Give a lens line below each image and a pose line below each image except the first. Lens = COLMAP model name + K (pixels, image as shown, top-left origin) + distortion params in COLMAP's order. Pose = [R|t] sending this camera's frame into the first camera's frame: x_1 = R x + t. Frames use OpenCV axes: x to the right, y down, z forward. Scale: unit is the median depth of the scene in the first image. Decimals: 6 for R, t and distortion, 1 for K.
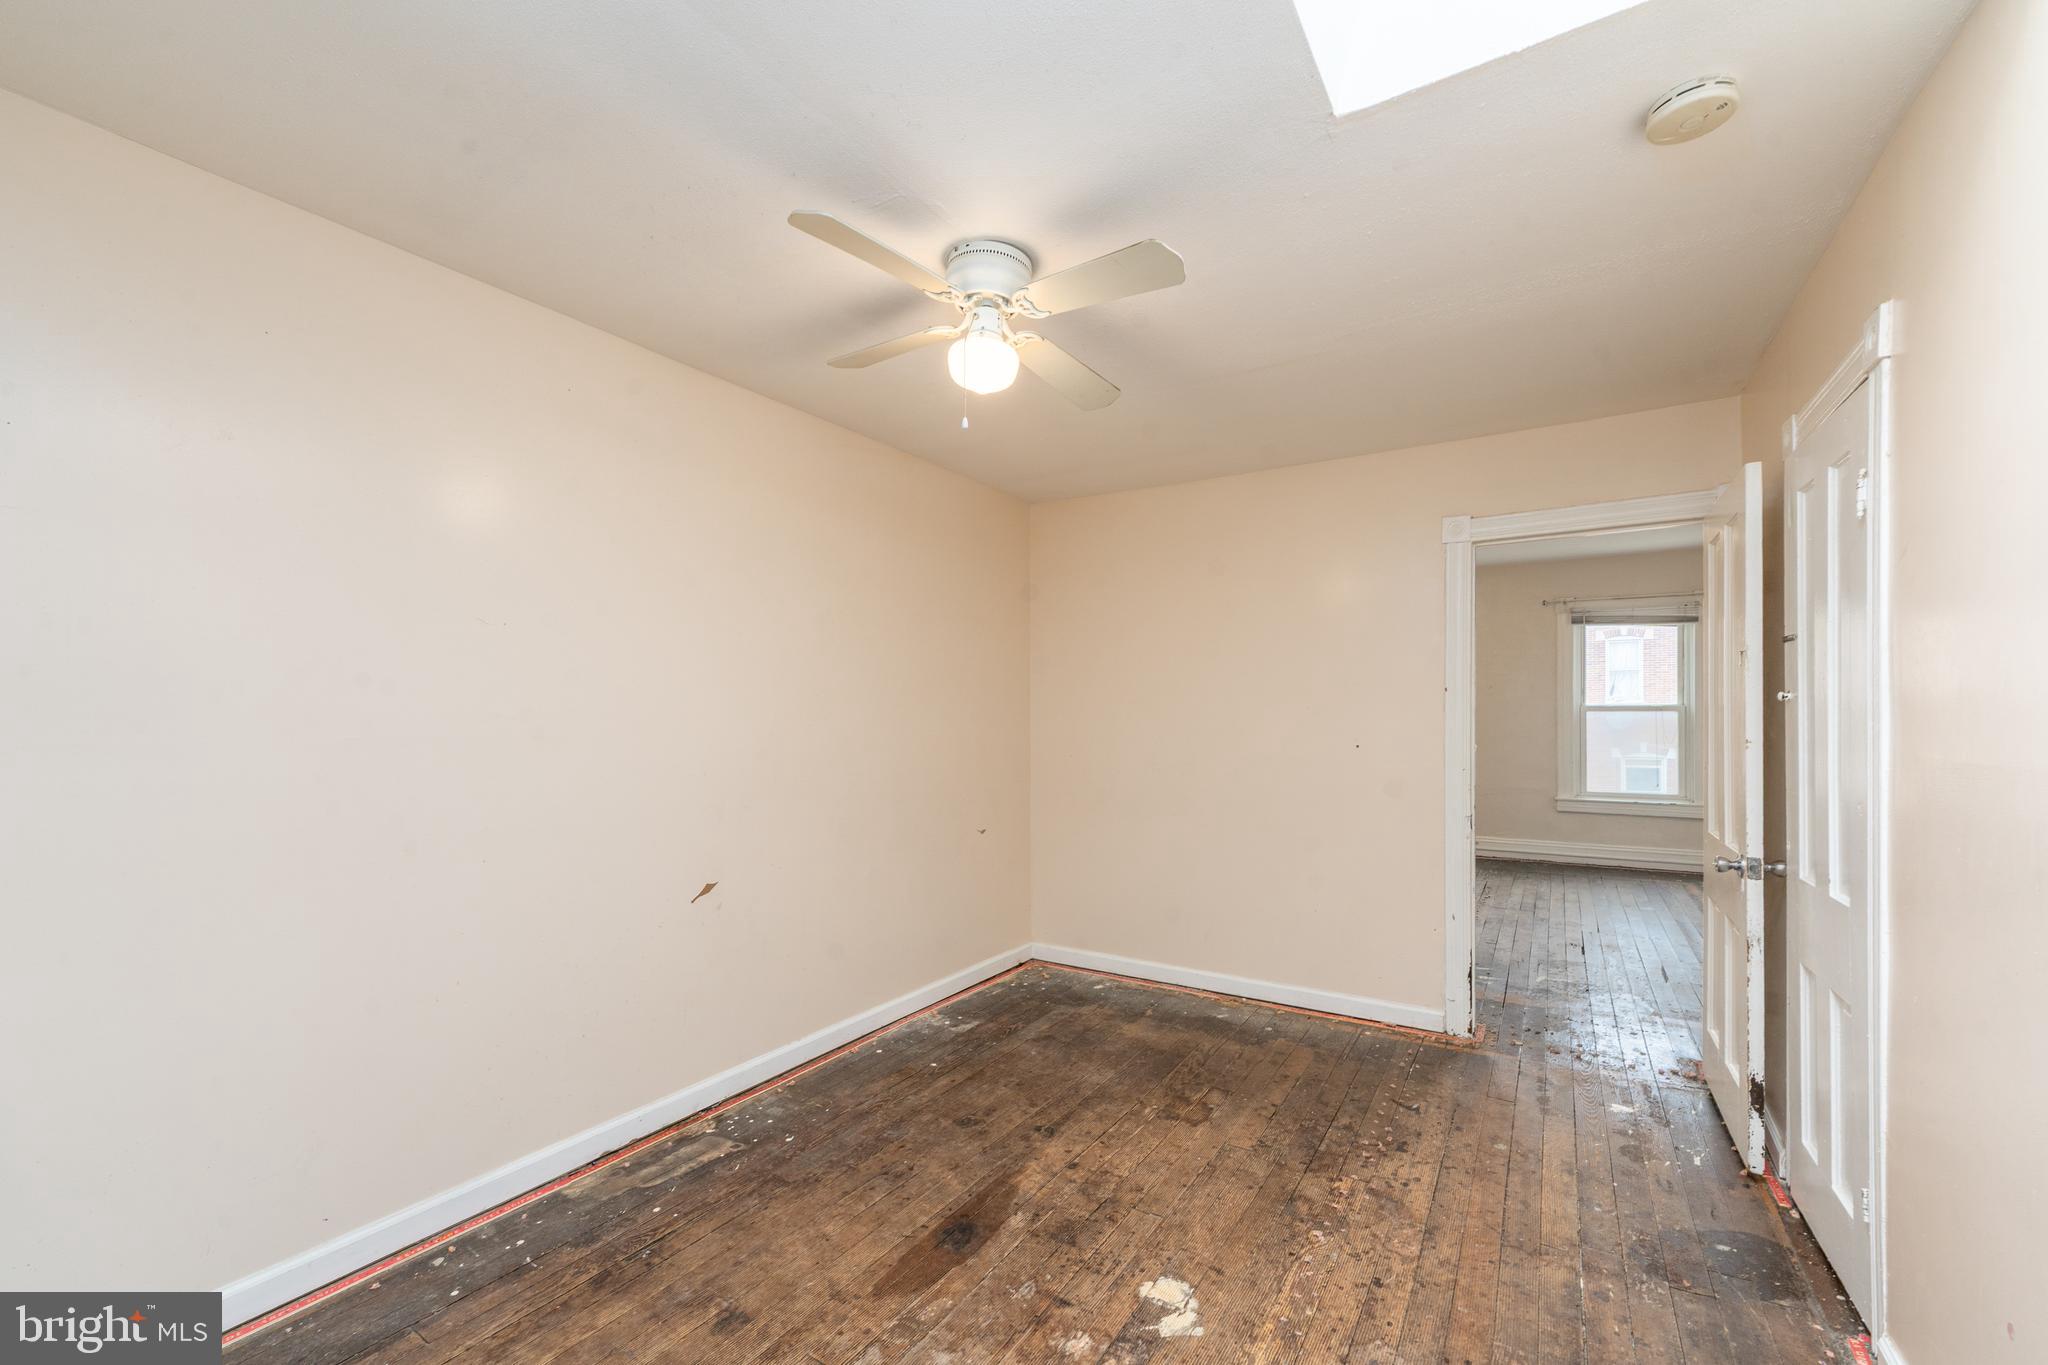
lens RADIAL K [[847.8, 0, 1003.7], [0, 847.8, 695.0], [0, 0, 1]] dist [0.000672, -0.000085]
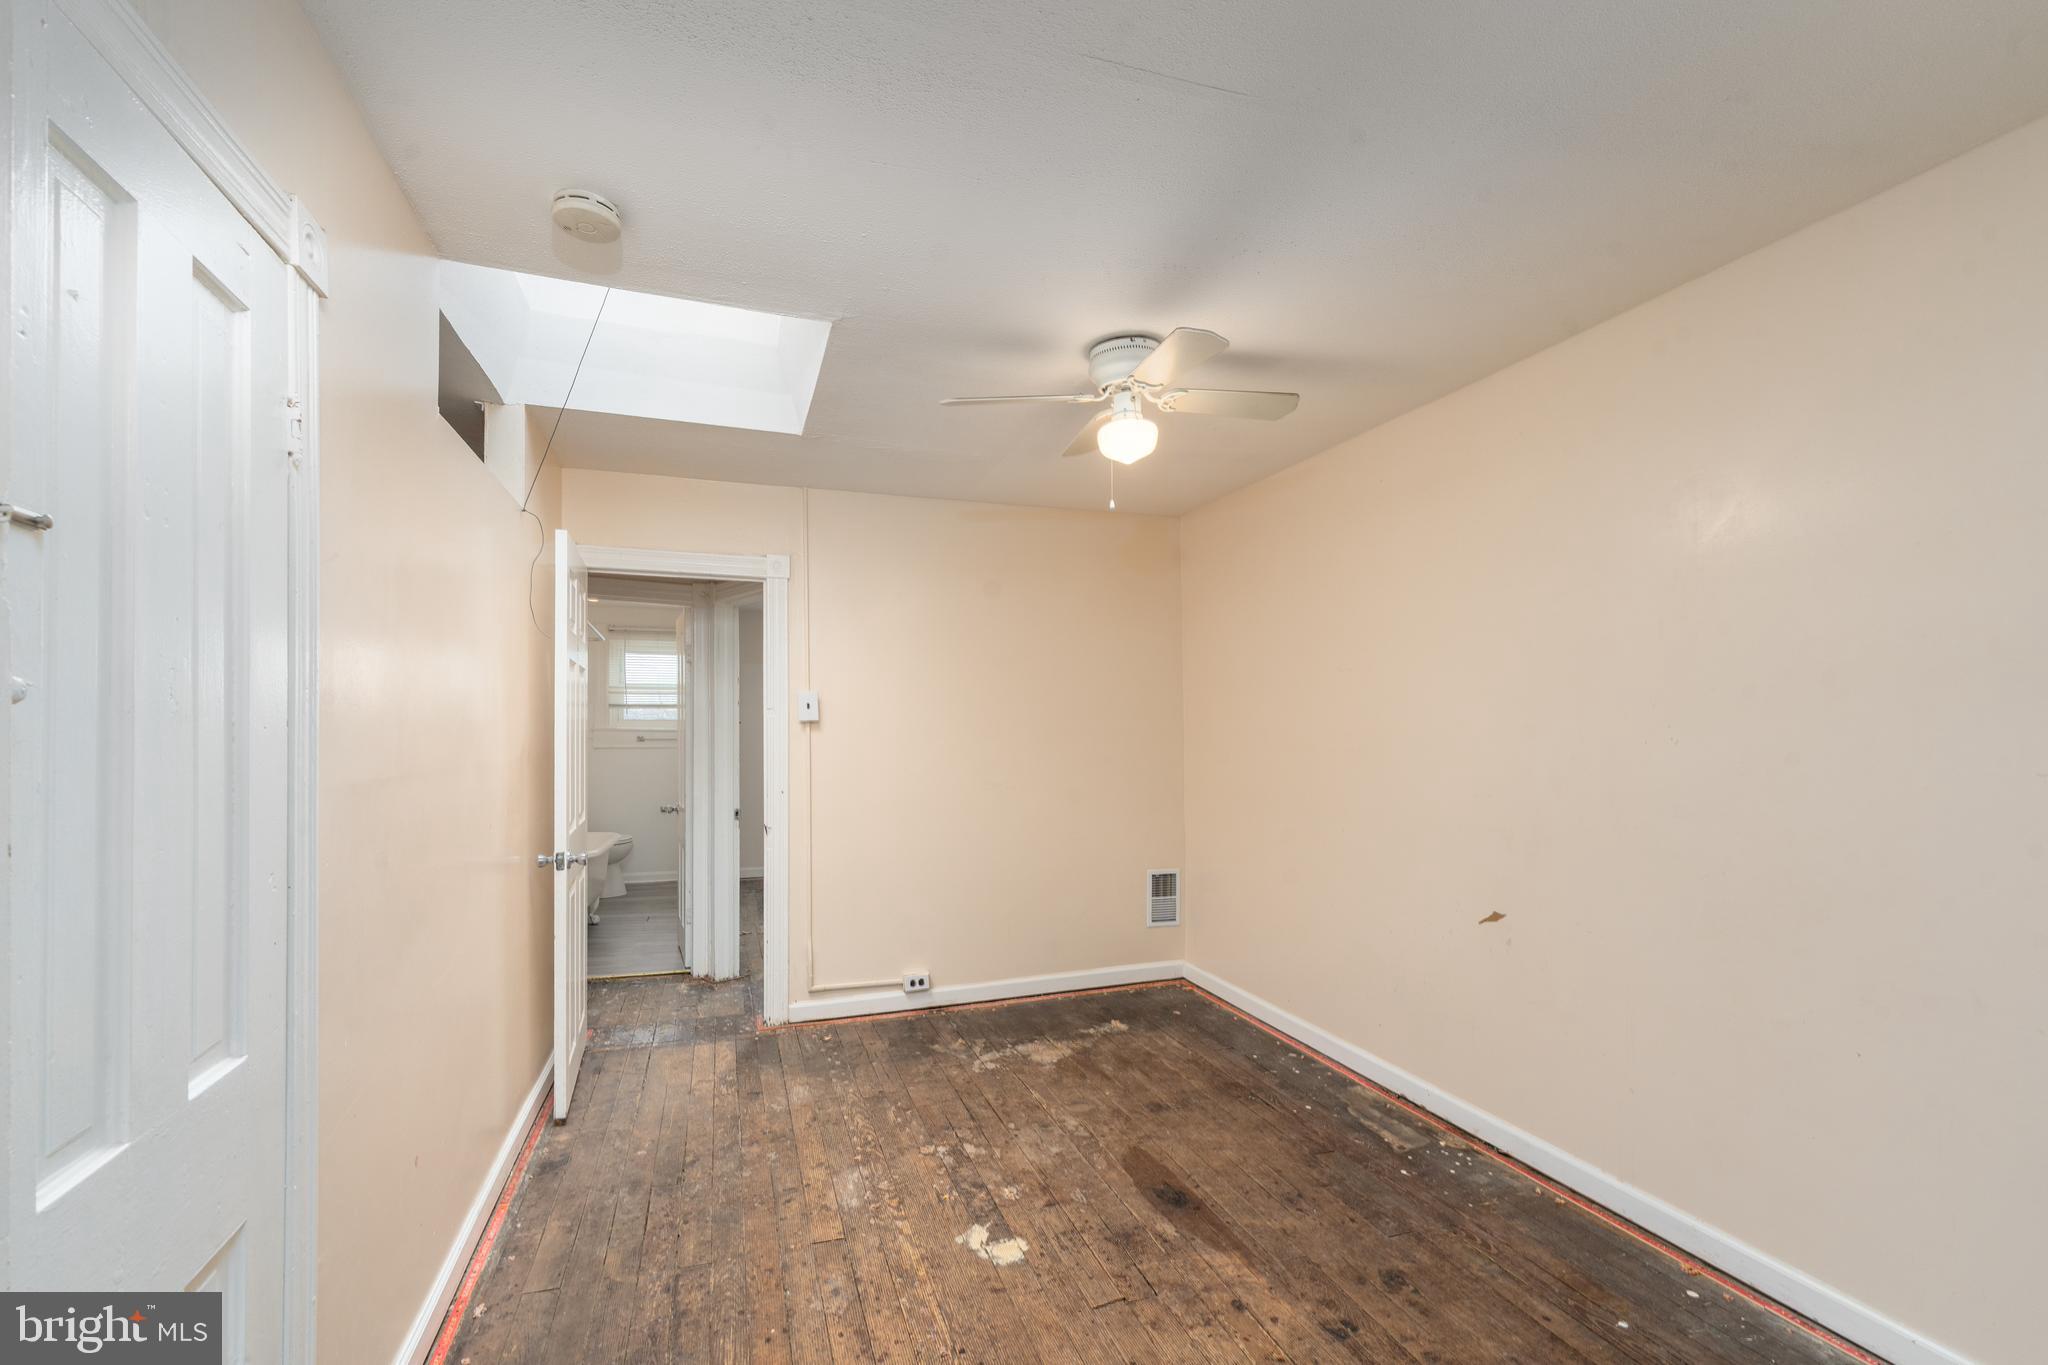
lens RADIAL K [[839.7, 0, 1024.0], [0, 839.7, 682.5], [0, 0, 1]] dist [0.003306, 0.000012]
pose [[-0.604387, -0.042718, -0.795545, 0.986259], [0.019442, 0.997473, -0.068332, 0.025784], [0.796453, -0.056766, -0.602030, 1.554169]]
